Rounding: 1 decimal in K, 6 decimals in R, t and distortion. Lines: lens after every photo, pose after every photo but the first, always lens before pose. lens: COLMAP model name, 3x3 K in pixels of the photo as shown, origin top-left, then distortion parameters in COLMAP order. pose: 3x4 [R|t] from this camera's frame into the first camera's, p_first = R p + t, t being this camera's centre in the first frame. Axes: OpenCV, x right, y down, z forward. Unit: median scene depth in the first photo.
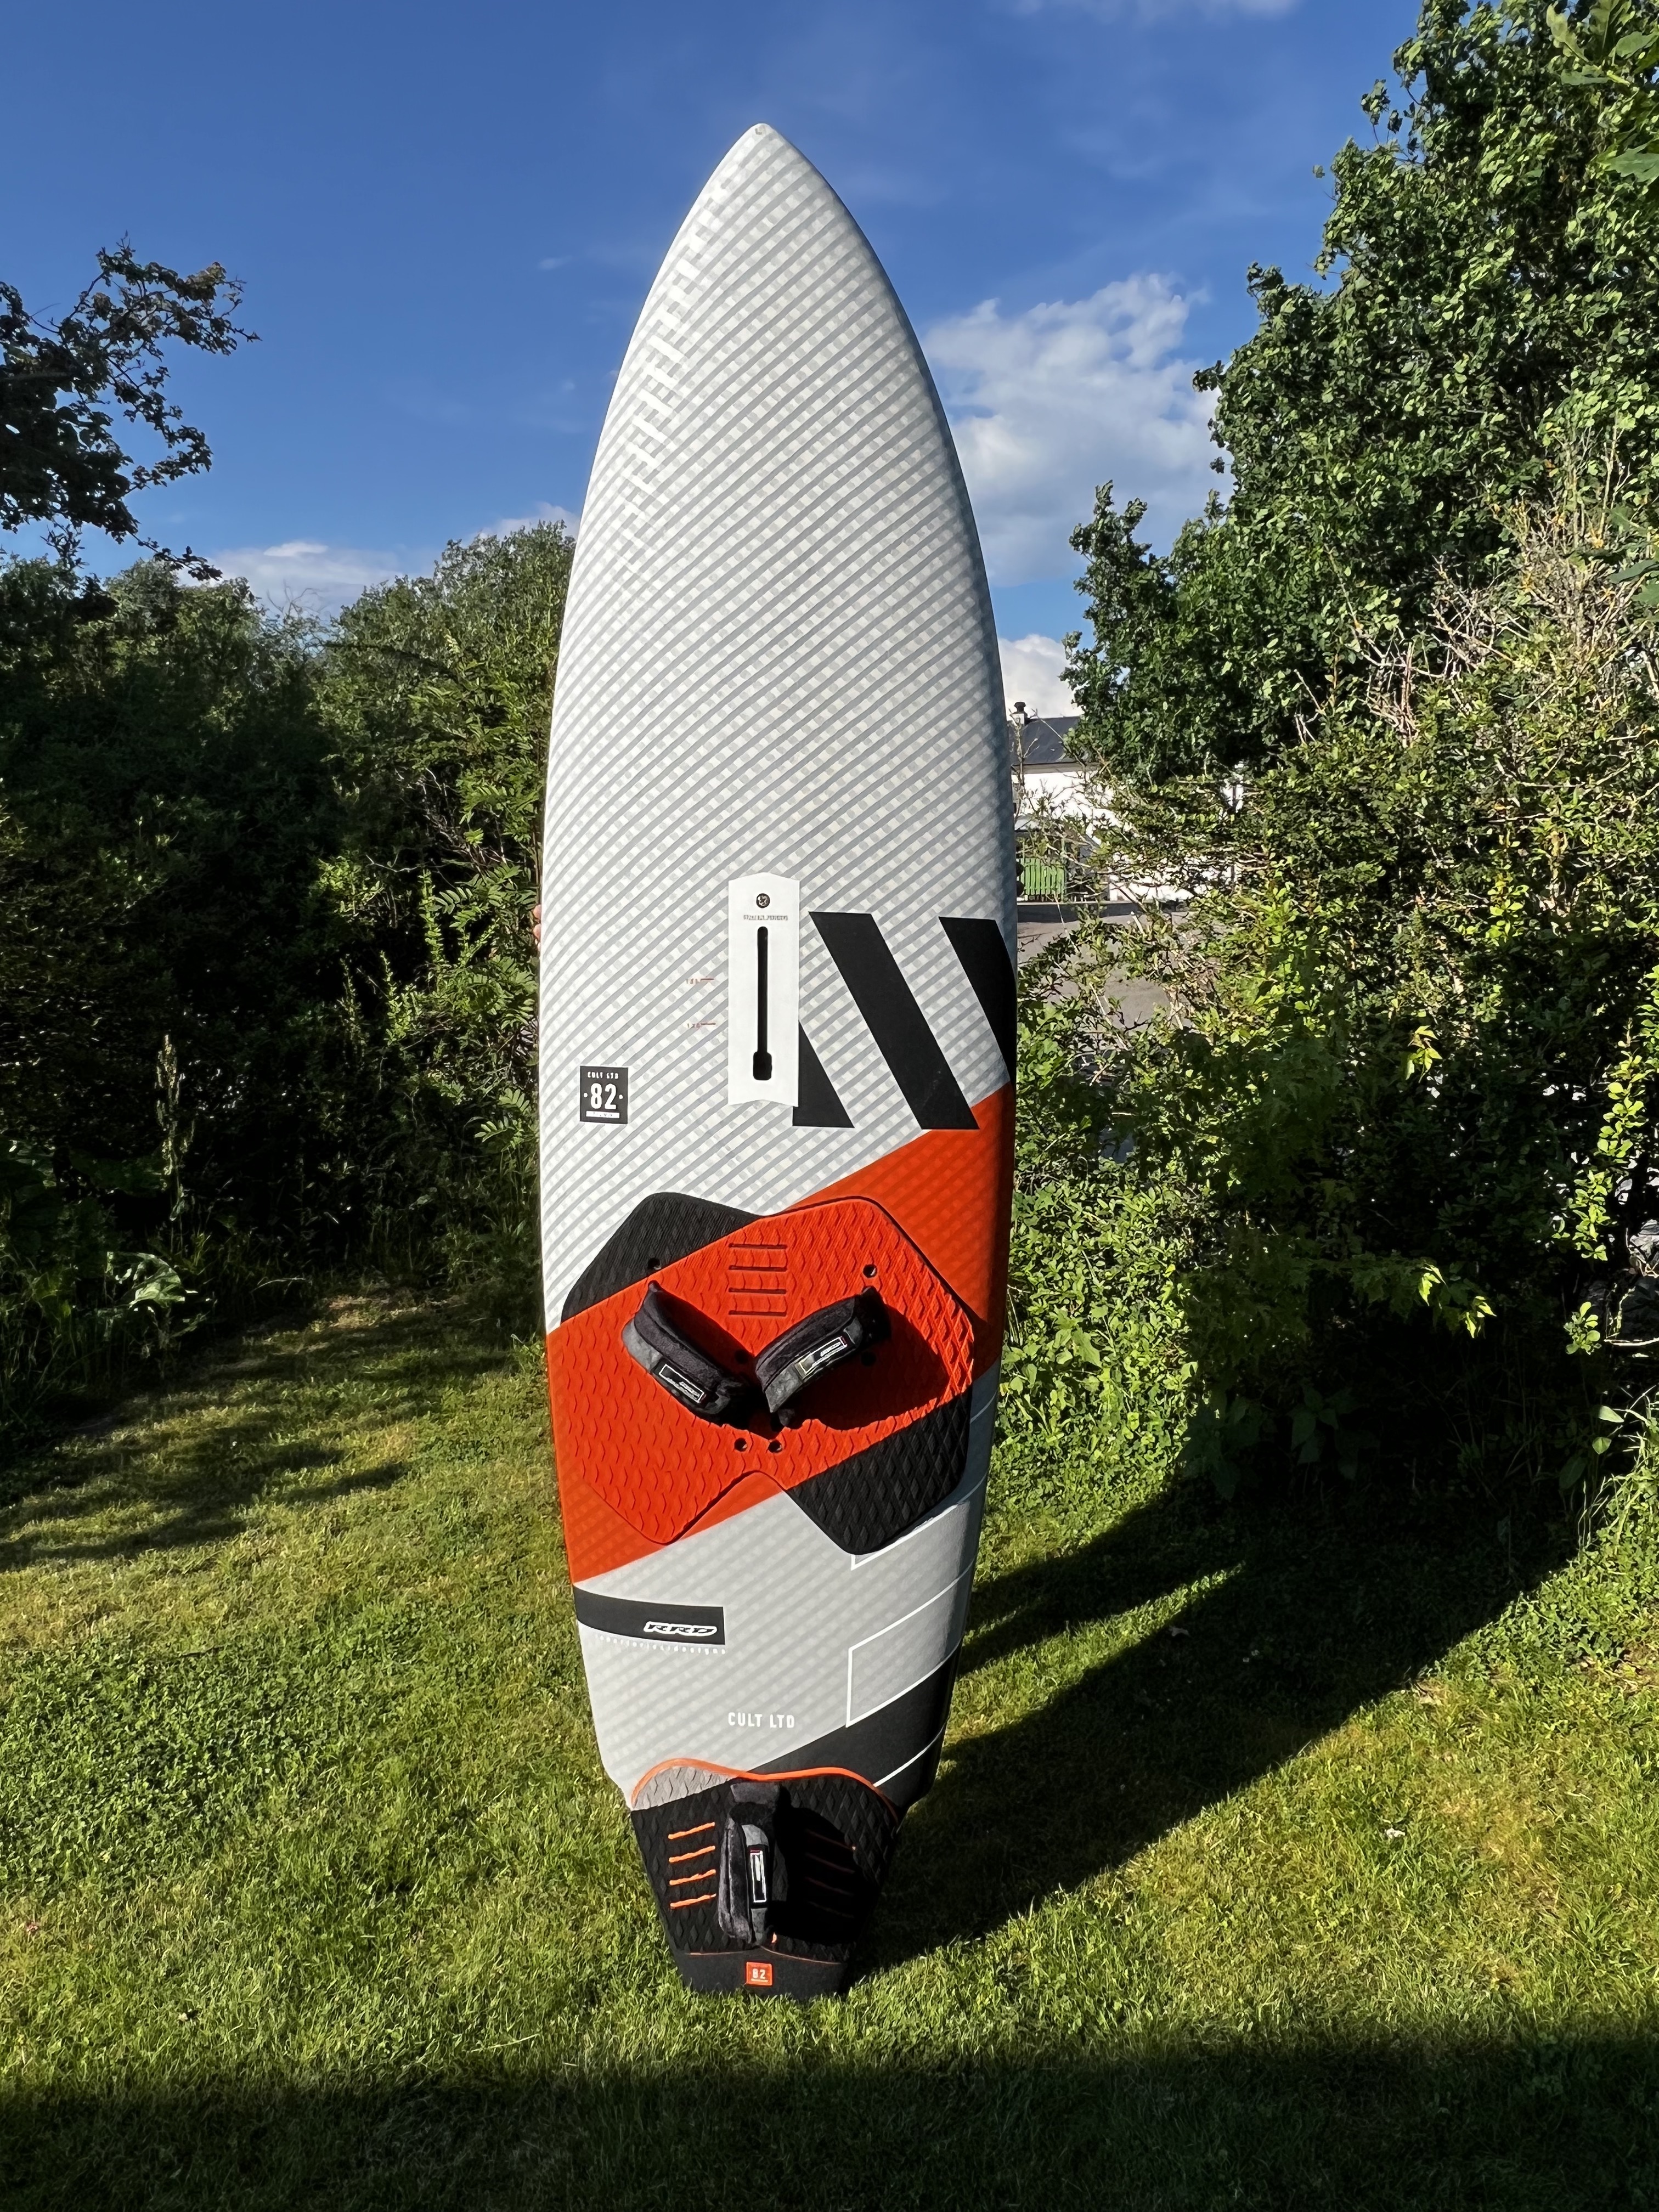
lens RADIAL K [[1511.2, 0, 848.0], [0, 1511.2, 1105.6], [0, 0, 1]] dist [0.004061, -0.000164]
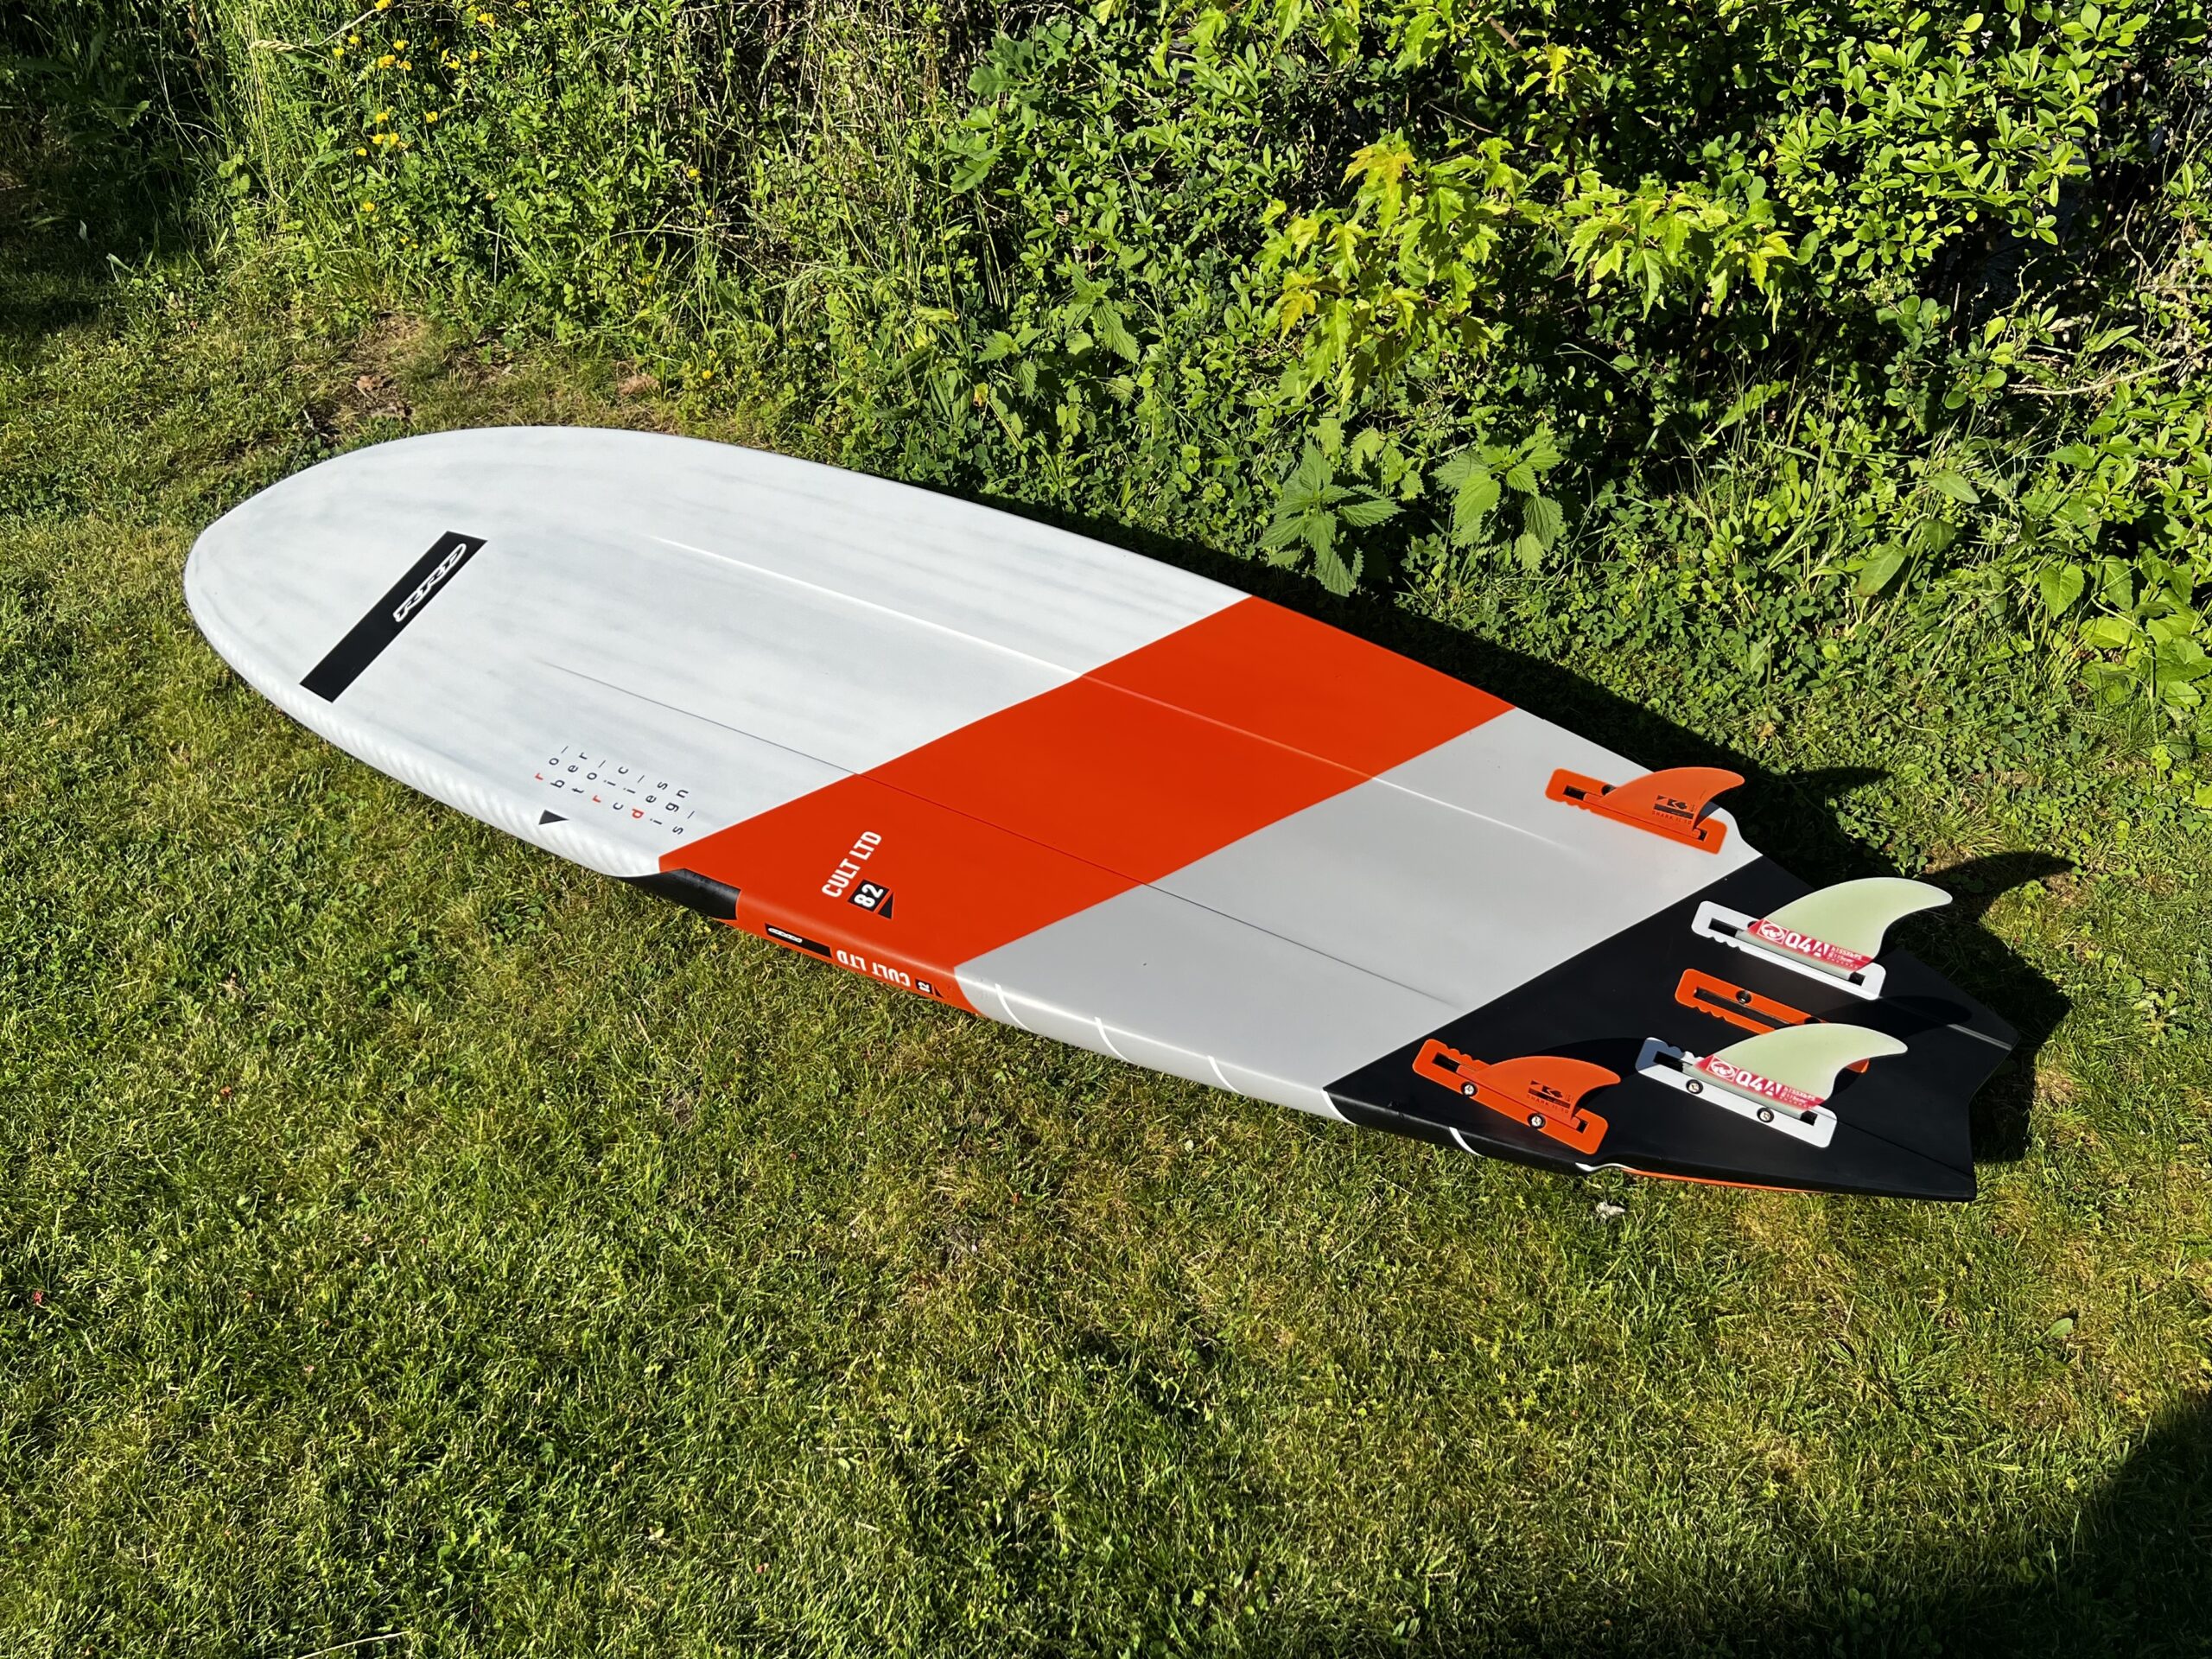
lens RADIAL K [[1855.9, 0, 1109.7], [0, 1855.9, 834.7], [0, 0, 1]] dist [0.040526, -0.052033]
pose [[0.981828, -0.045341, 0.184275, 0.010751], [-0.048852, 0.877923, 0.476303, -0.014829], [-0.183376, -0.476650, 0.859755, 0.286490]]
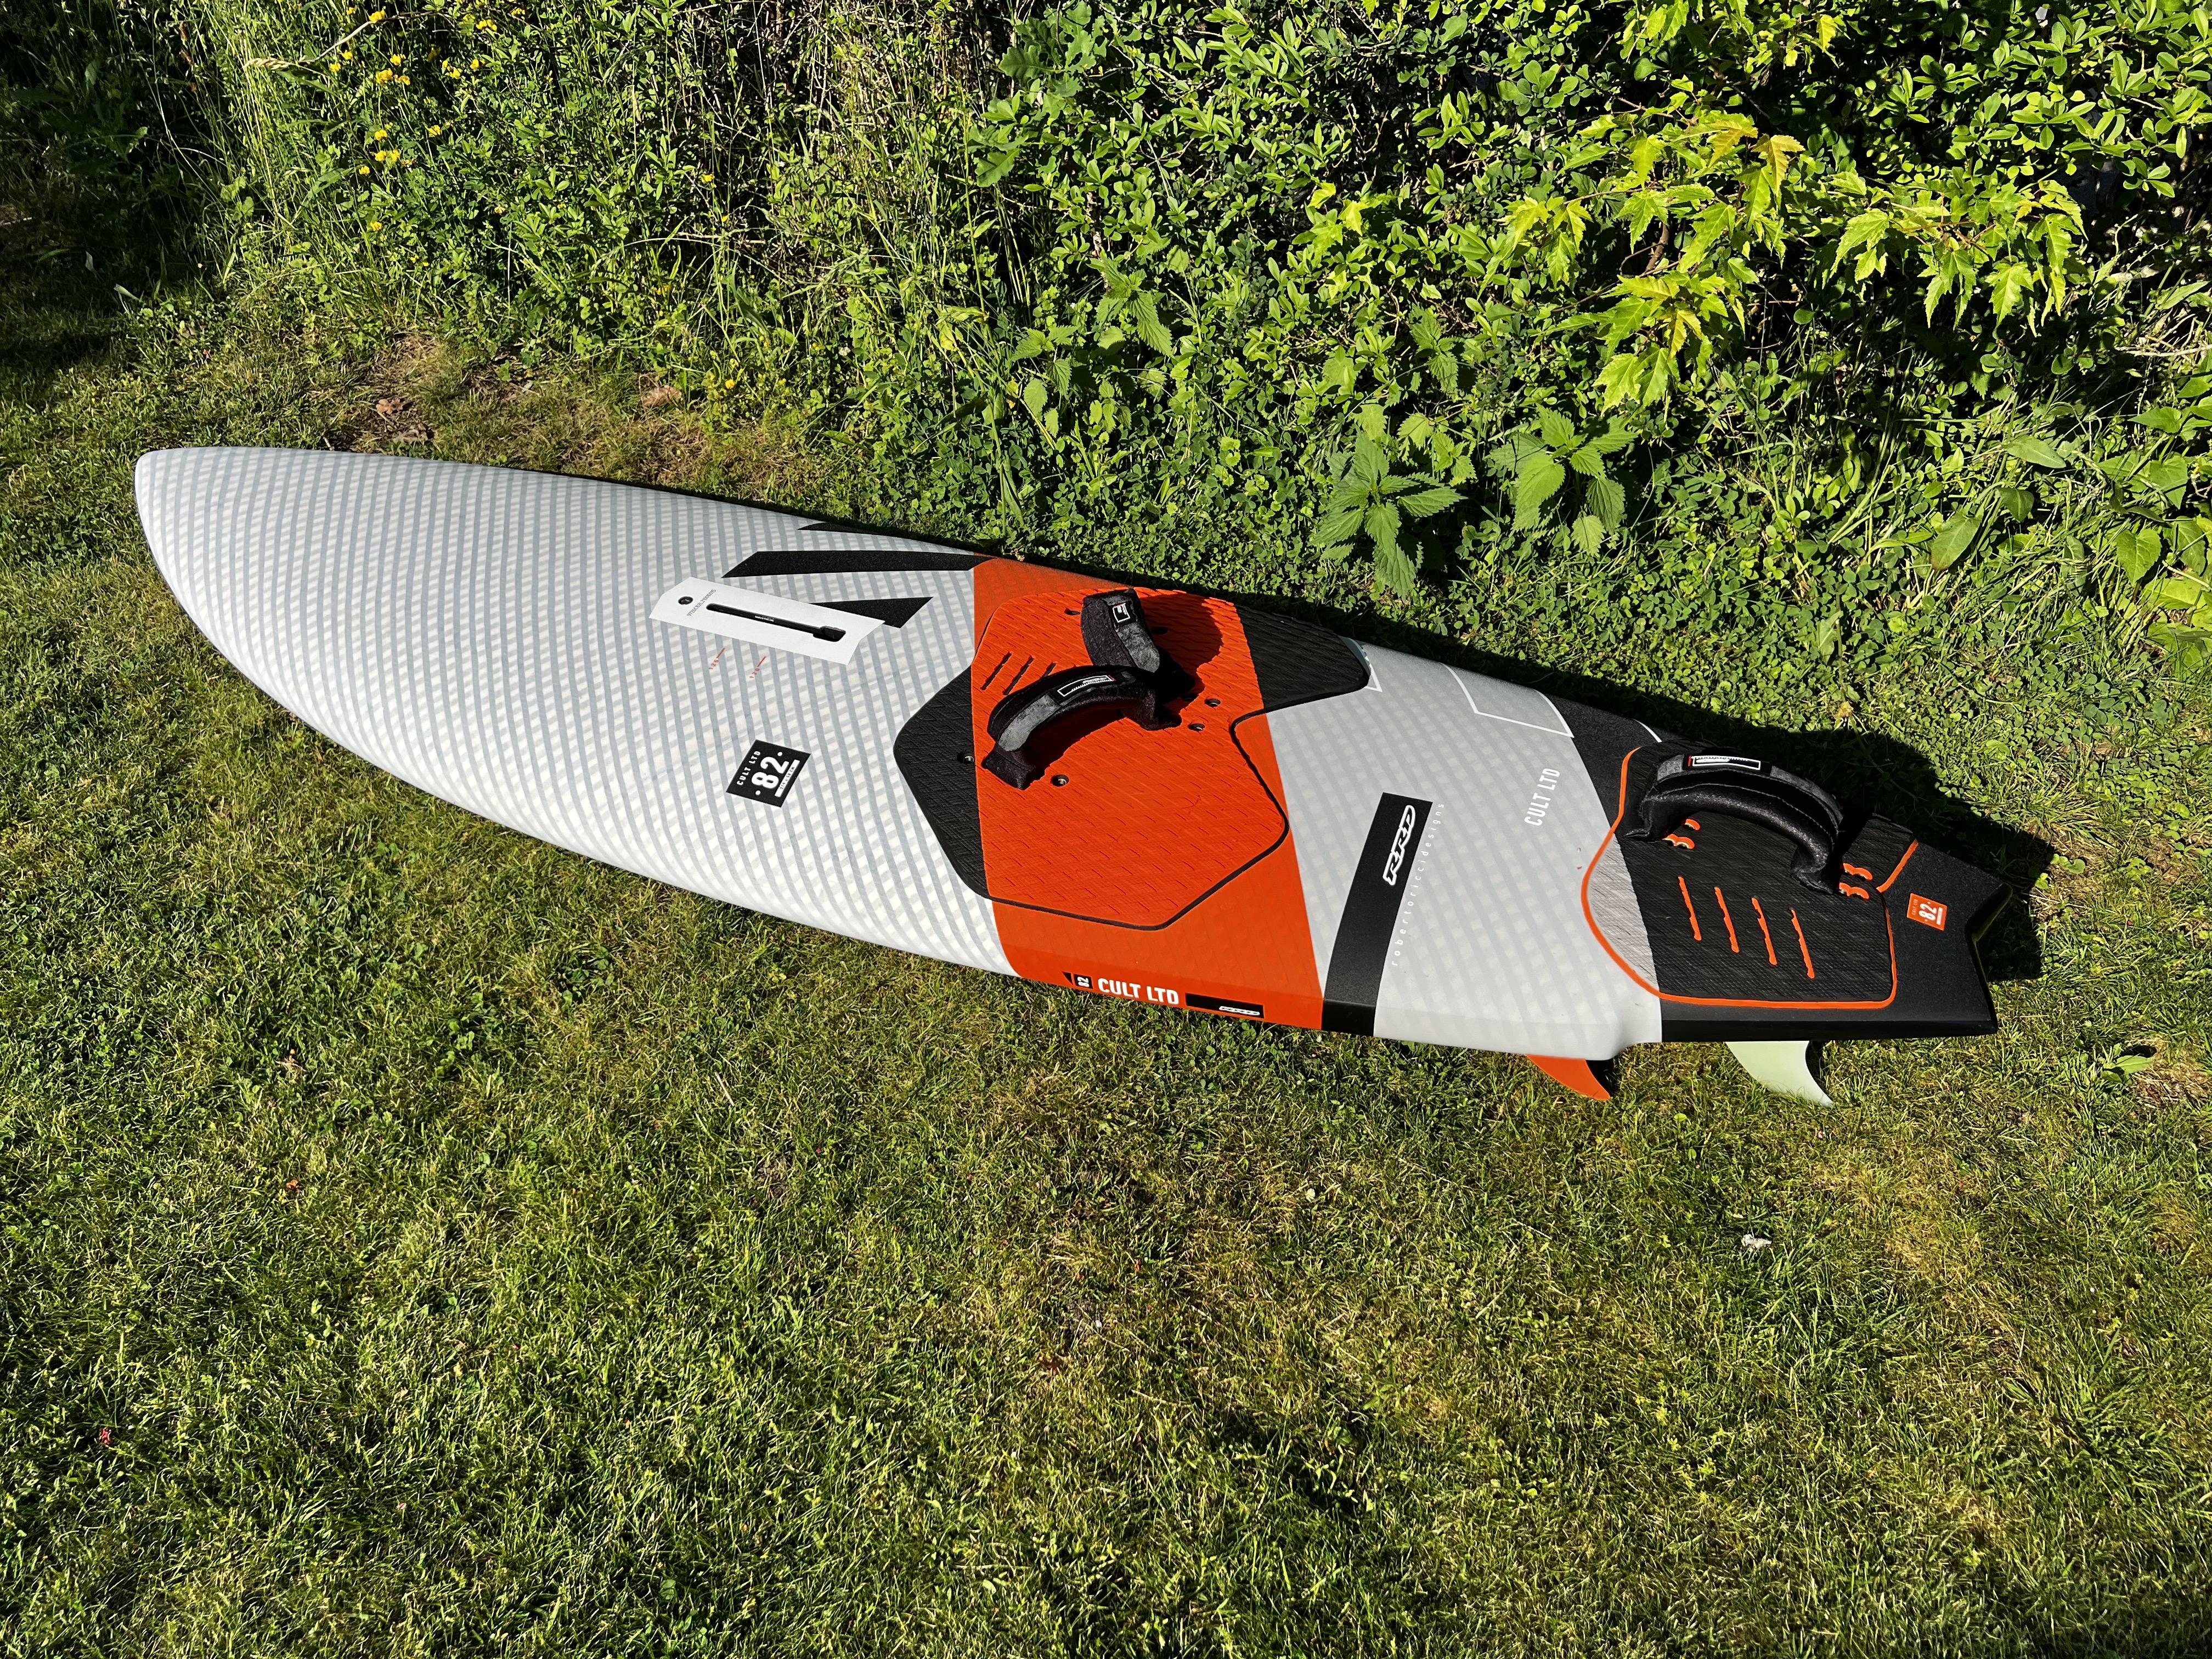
lens RADIAL K [[1663.3, 0, 1097.2], [0, 1663.3, 839.3], [0, 0, 1]] dist [0.022247, -0.018579]
pose [[0.975664, -0.098456, 0.195921, -0.008948], [-0.017077, 0.856689, 0.515550, -0.000922], [-0.218603, -0.506350, 0.834160, 0.378517]]
